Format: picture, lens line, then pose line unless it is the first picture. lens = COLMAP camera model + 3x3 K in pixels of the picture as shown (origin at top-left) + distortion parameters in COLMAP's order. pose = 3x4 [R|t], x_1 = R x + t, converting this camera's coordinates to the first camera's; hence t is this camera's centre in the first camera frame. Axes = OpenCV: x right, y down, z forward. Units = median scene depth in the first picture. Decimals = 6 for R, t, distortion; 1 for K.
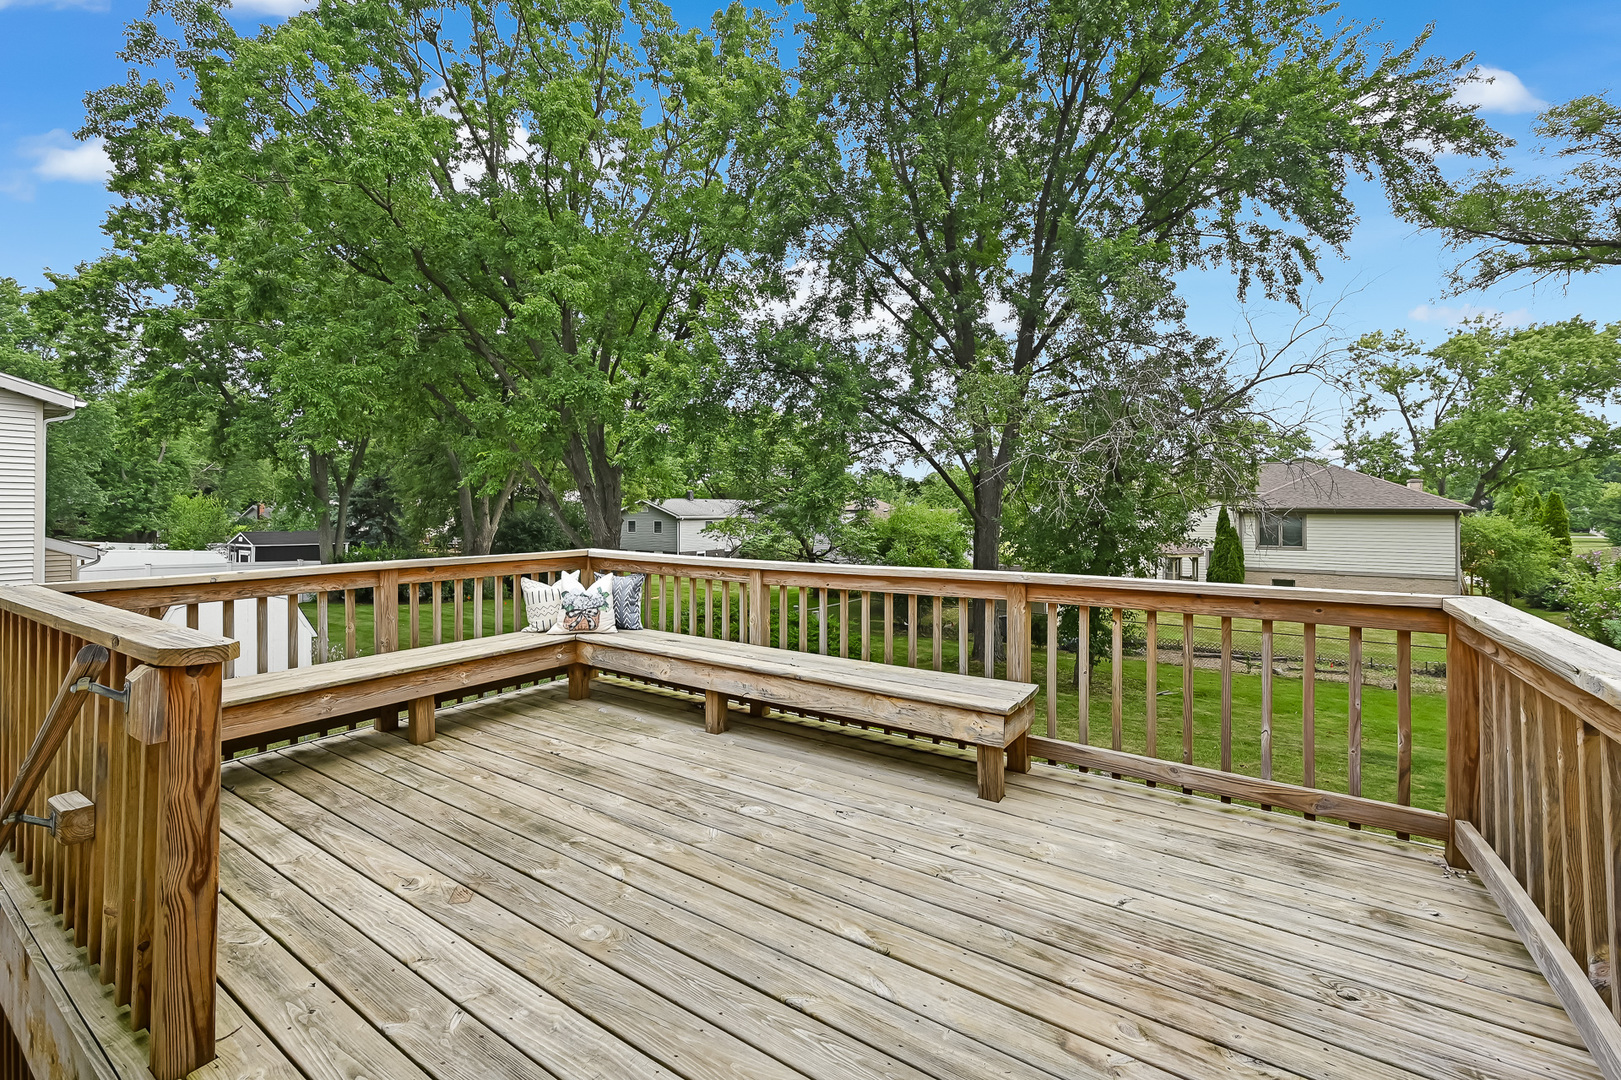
lens RADIAL K [[671.7, 0, 821.3], [0, 671.7, 509.4], [0, 0, 1]] dist [-0.000096, 0.000327]
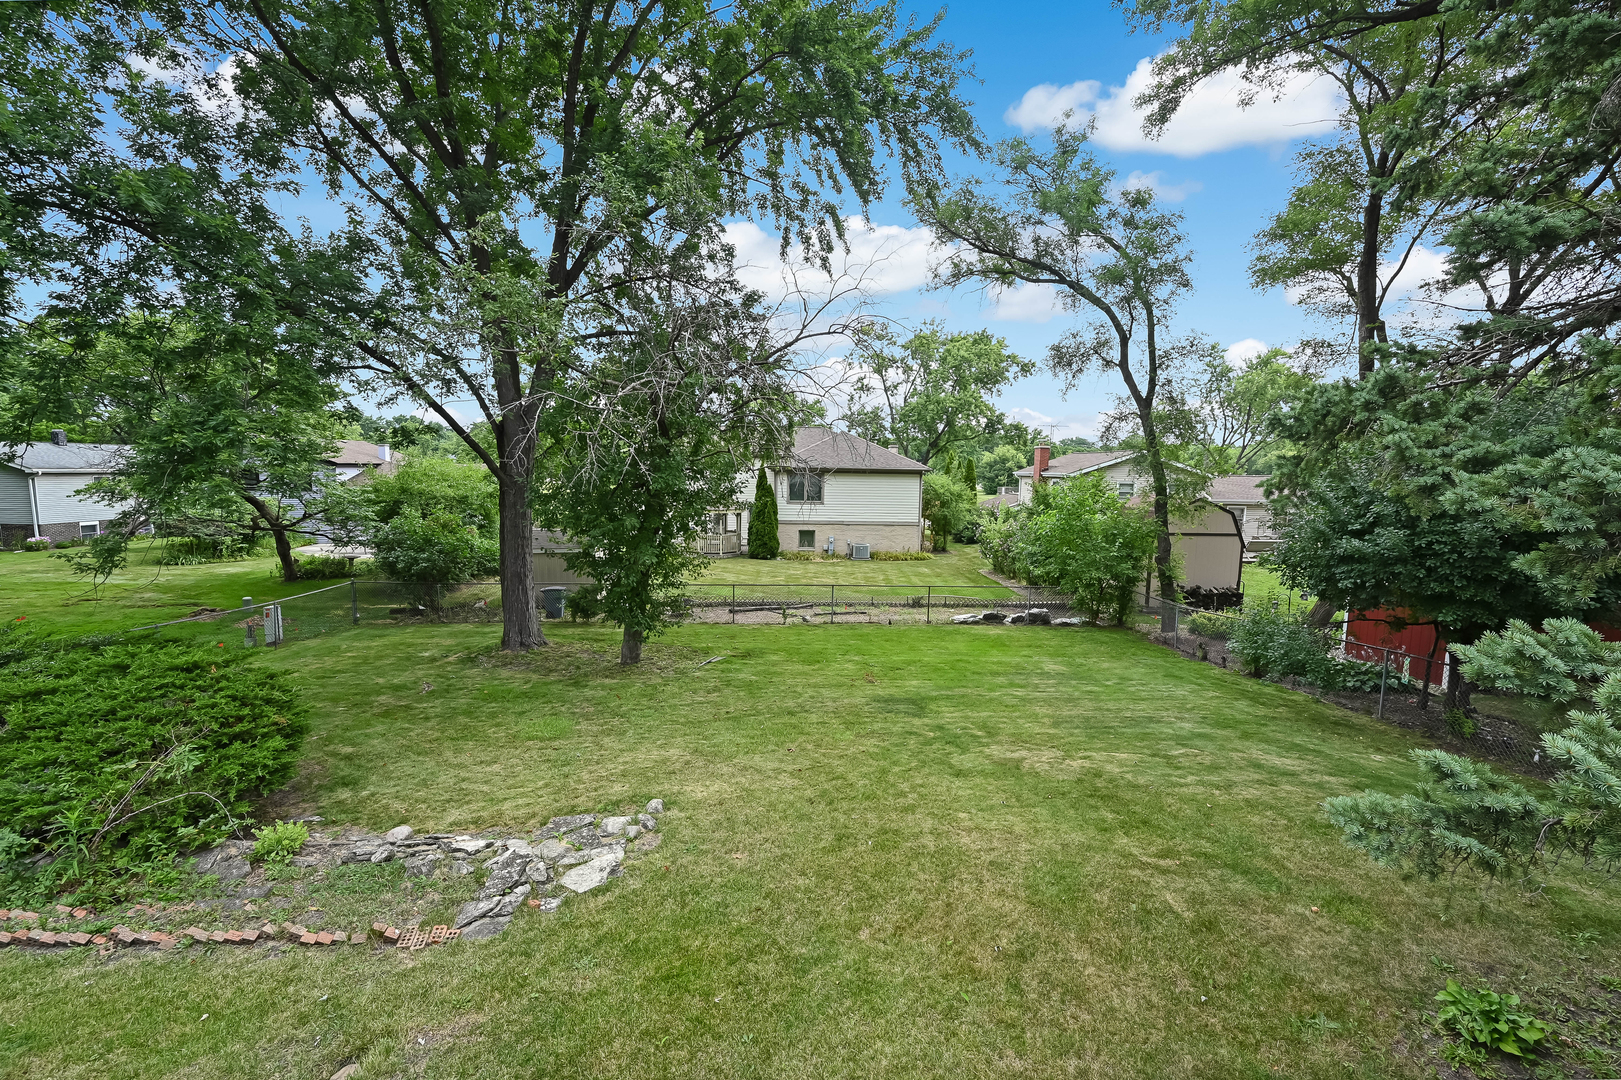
lens RADIAL K [[671.7, 0, 821.3], [0, 671.7, 509.4], [0, 0, 1]] dist [-0.000096, 0.000327]
pose [[0.806305, -0.027005, 0.590883, 0.064126], [-0.012074, 0.997998, 0.062087, -0.002987], [-0.591377, -0.057195, 0.804364, 0.128630]]
